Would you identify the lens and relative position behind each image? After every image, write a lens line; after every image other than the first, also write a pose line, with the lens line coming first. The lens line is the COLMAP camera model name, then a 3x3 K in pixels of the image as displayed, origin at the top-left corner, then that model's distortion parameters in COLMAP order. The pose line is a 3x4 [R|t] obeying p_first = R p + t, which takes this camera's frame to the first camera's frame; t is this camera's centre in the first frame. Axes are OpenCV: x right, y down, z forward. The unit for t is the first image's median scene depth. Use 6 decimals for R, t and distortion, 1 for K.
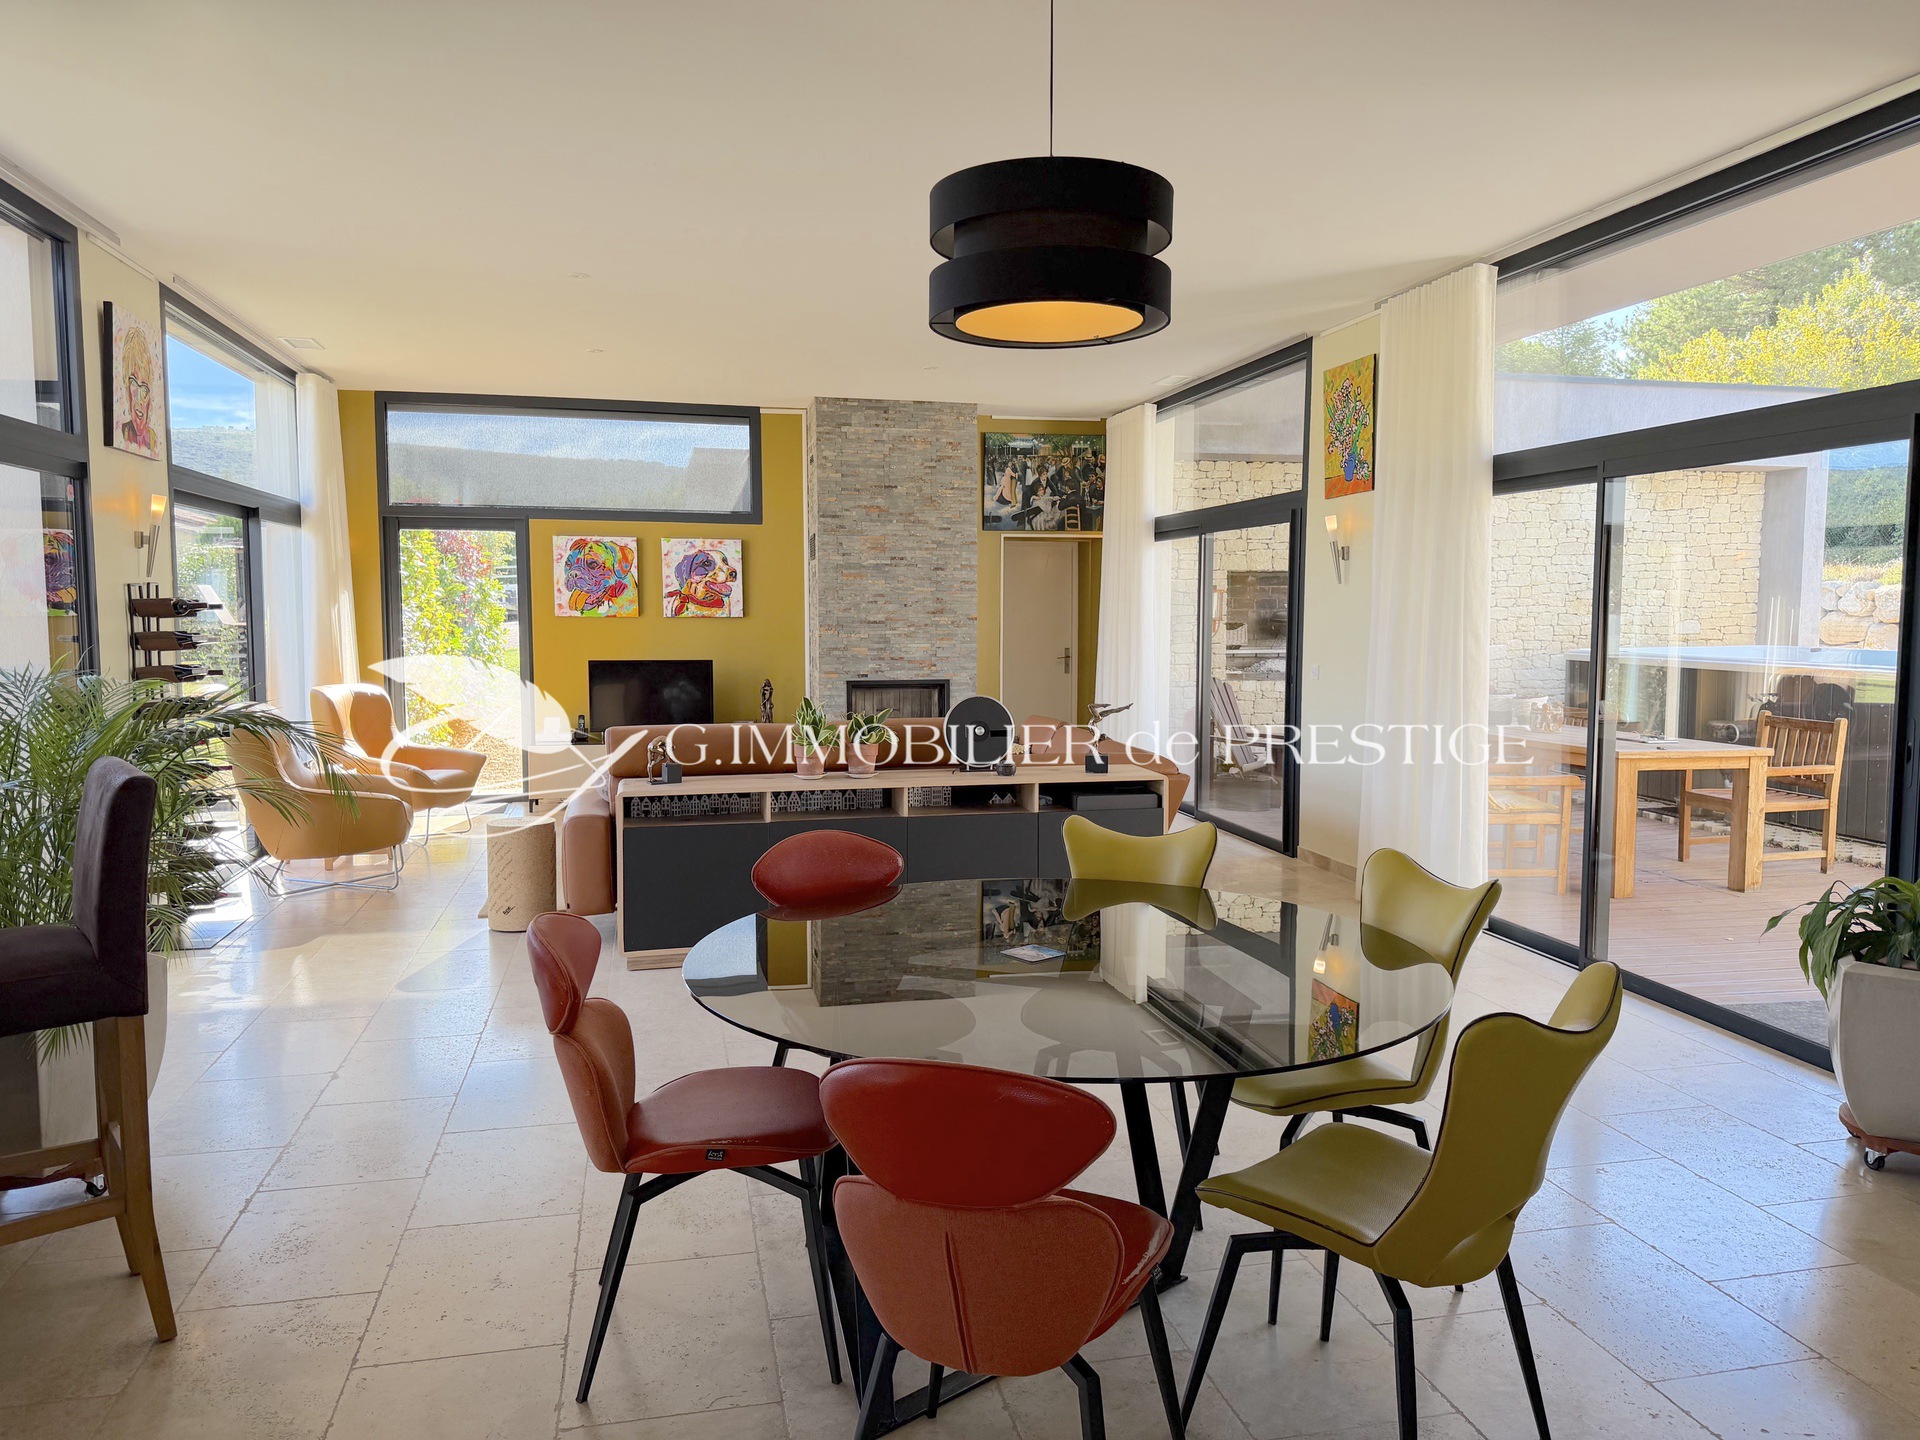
lens RADIAL K [[1338.9, 0, 968.4], [0, 1338.9, 711.8], [0, 0, 1]] dist [0.114918, -0.169440]
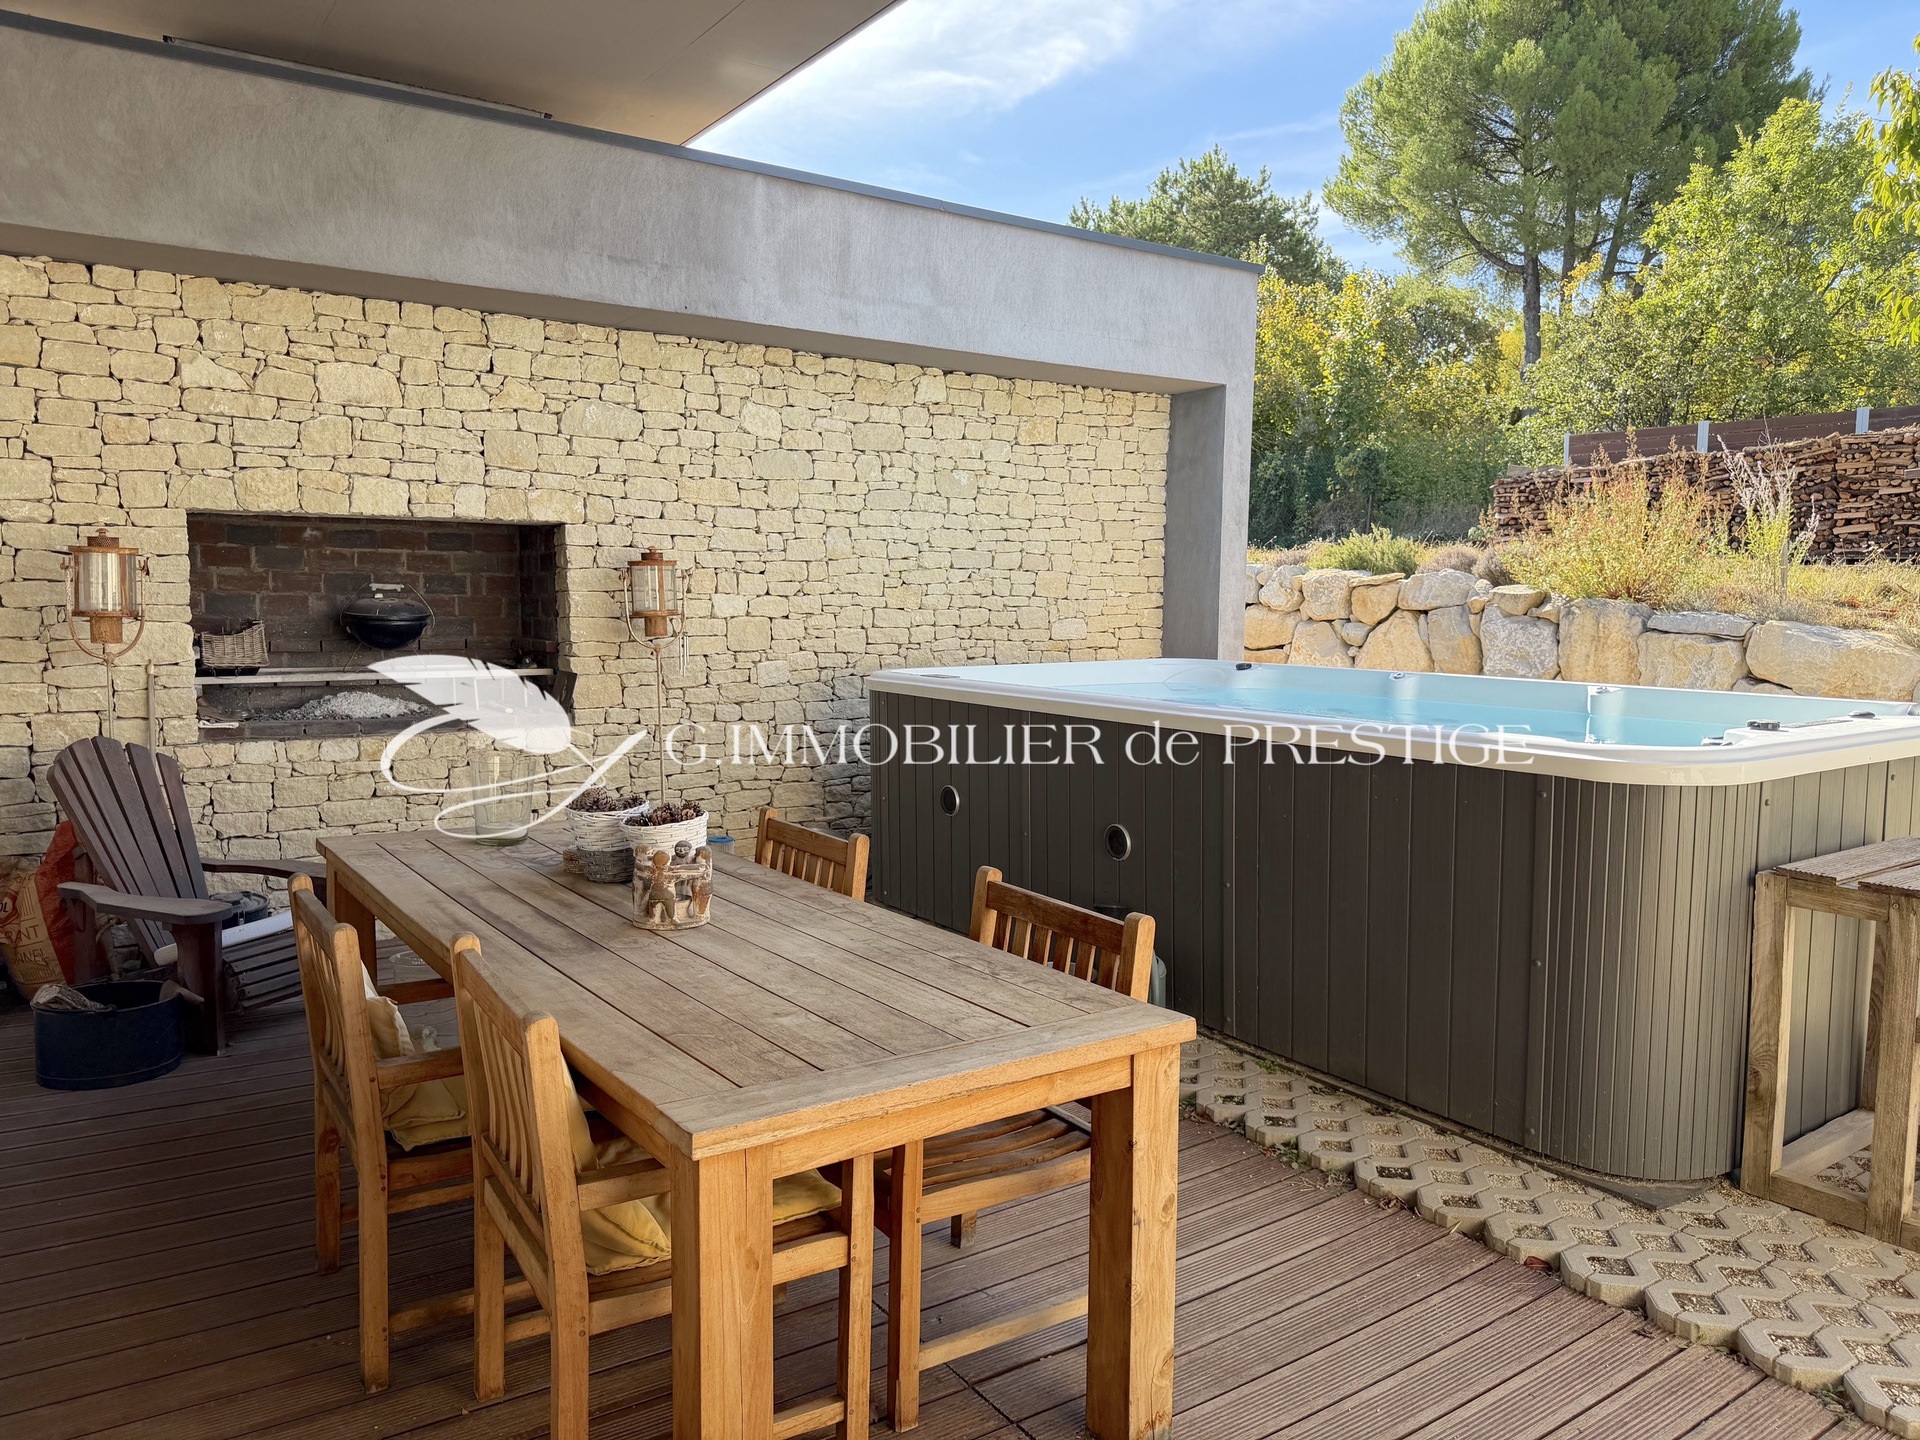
lens RADIAL K [[1362.9, 0, 981.7], [0, 1362.9, 709.8], [0, 0, 1]] dist [0.093047, -0.116533]
pose [[0.926175, -0.024752, 0.376280, 0.305222], [0.022342, 0.999692, 0.010770, -0.039663], [-0.376430, -0.001568, 0.926444, 0.520211]]
